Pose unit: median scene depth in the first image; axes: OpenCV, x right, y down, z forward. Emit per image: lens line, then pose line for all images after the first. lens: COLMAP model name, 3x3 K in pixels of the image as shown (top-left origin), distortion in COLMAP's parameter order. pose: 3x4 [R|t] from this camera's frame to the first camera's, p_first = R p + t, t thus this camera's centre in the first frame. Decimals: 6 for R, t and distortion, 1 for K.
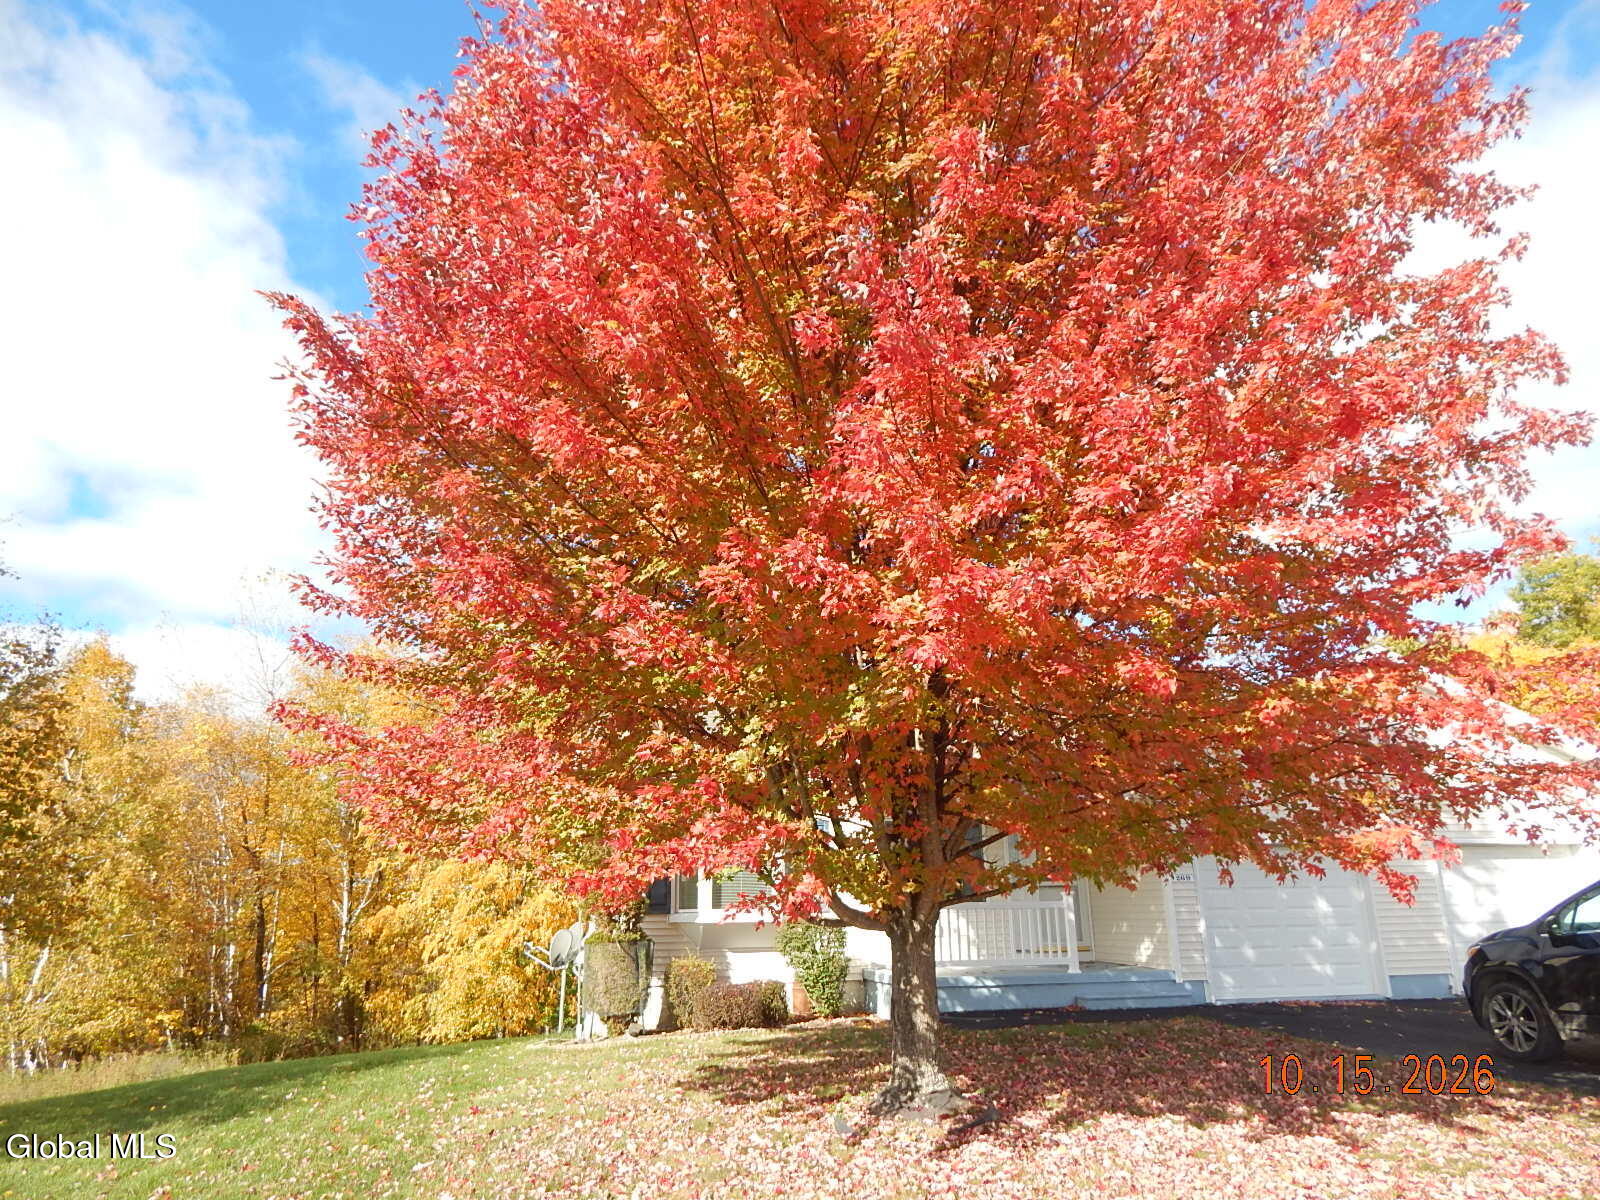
lens RADIAL K [[1040.3, 0, 800.0], [0, 1040.3, 600.0], [0, 0, 1]] dist [-0.001107, -0.002876]
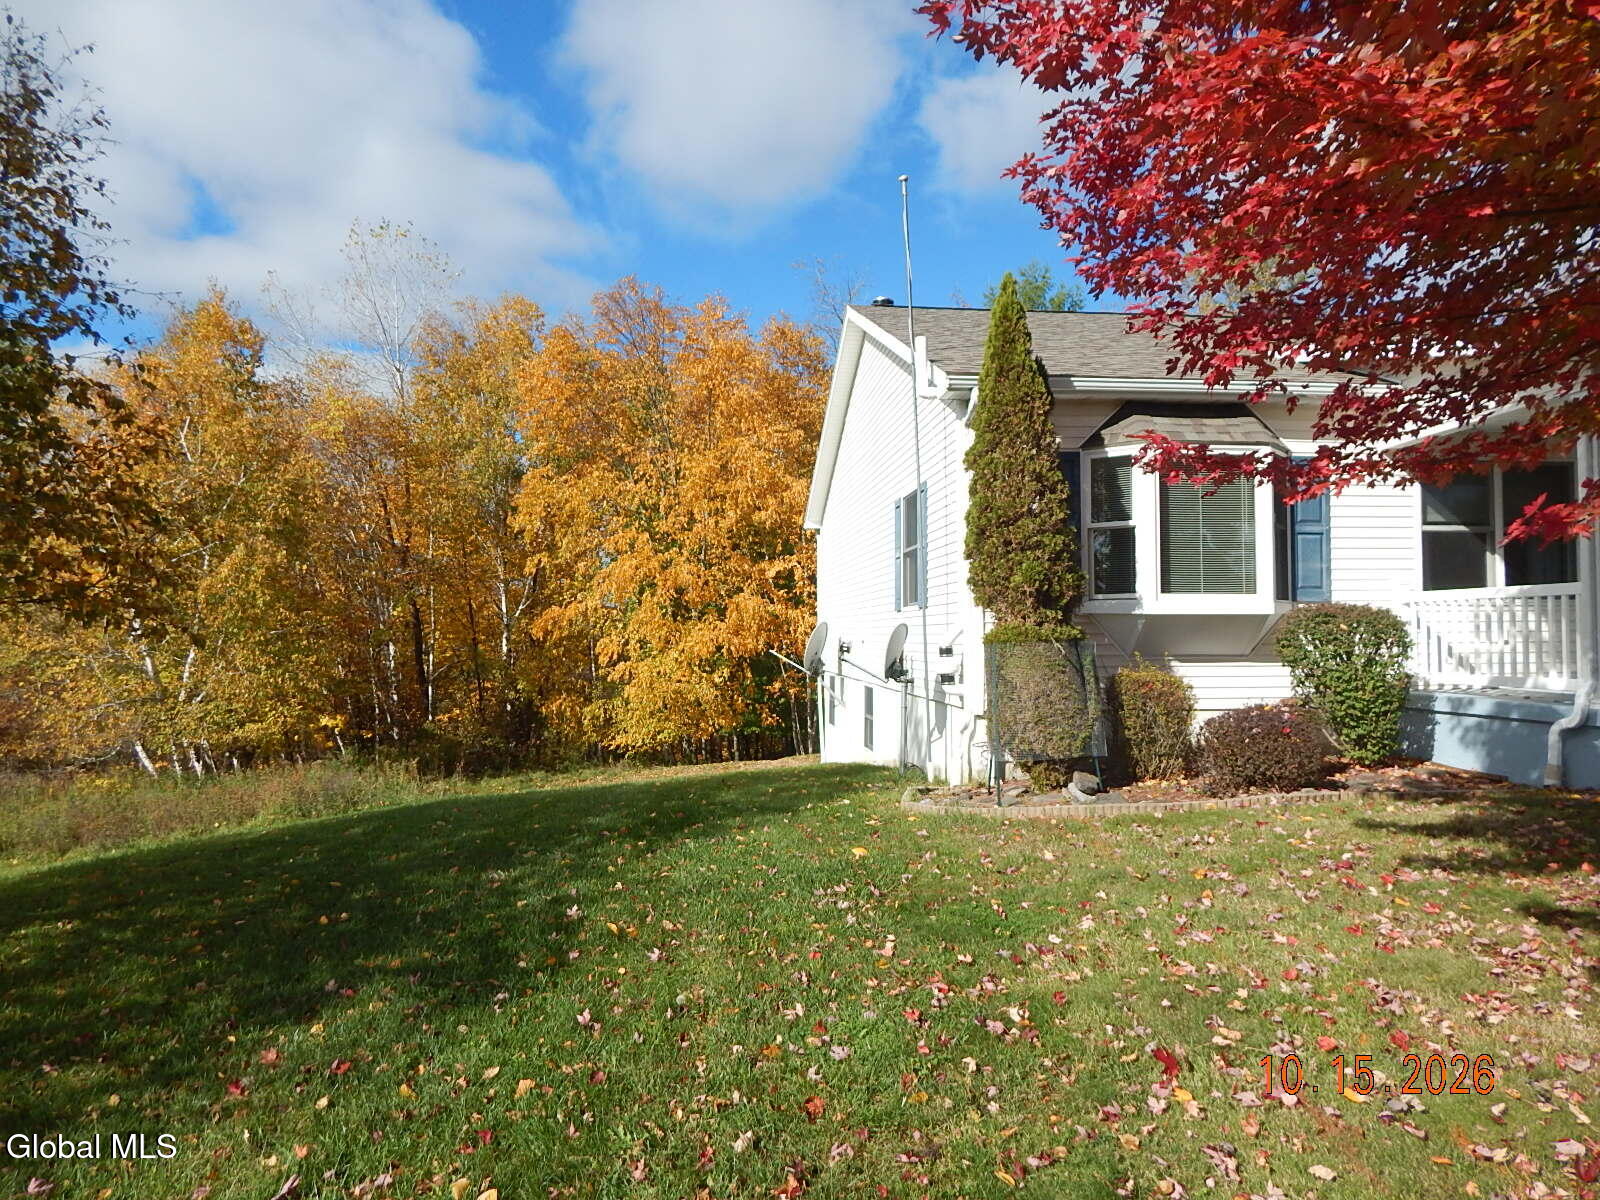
lens RADIAL K [[1041.9, 0, 800.8], [0, 1041.9, 594.6], [0, 0, 1]] dist [-0.000652, -0.005718]
pose [[0.995094, 0.010974, -0.098325, -0.130533], [0.014839, 0.966030, 0.258003, 0.077328], [0.097816, -0.258196, 0.961128, 0.220856]]
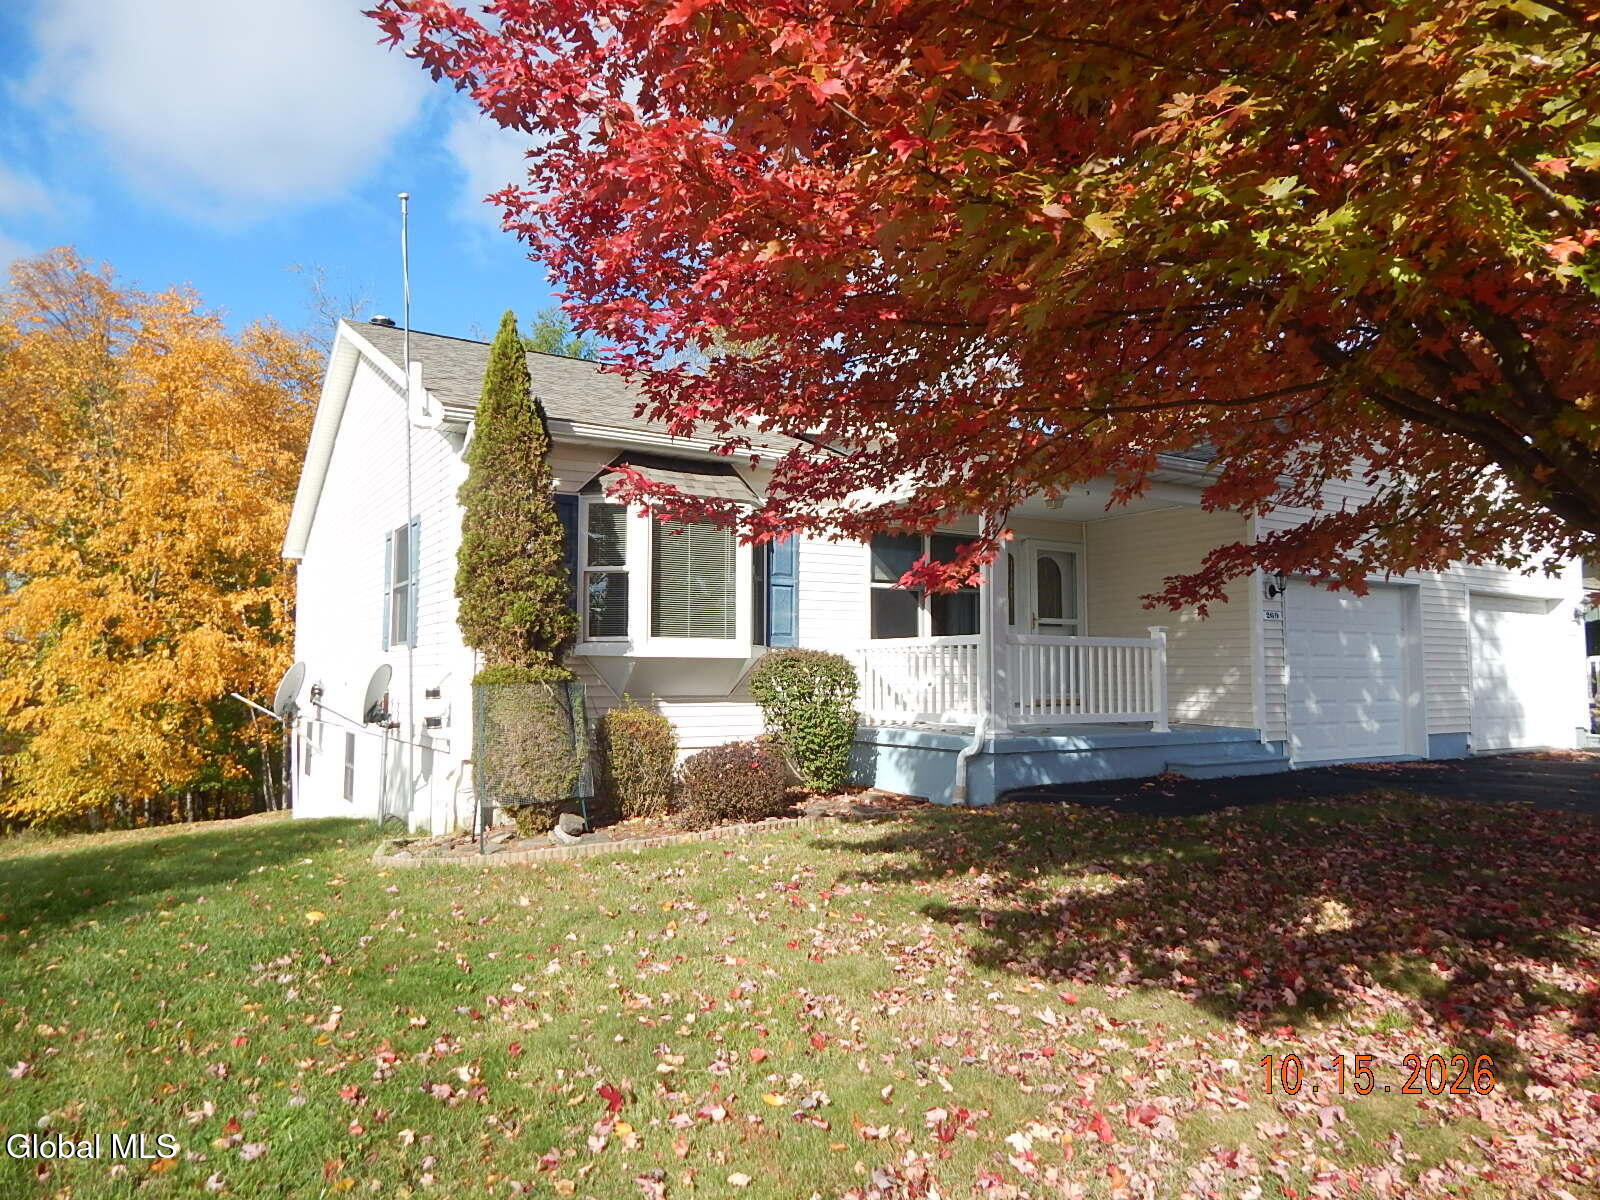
lens RADIAL K [[1040.3, 0, 800.0], [0, 1040.3, 600.0], [0, 0, 1]] dist [-0.001107, -0.002876]
pose [[0.936443, 0.042876, 0.348191, -0.123527], [-0.118778, 0.972635, 0.199680, 0.077418], [-0.330101, -0.228346, 0.915910, 0.221088]]
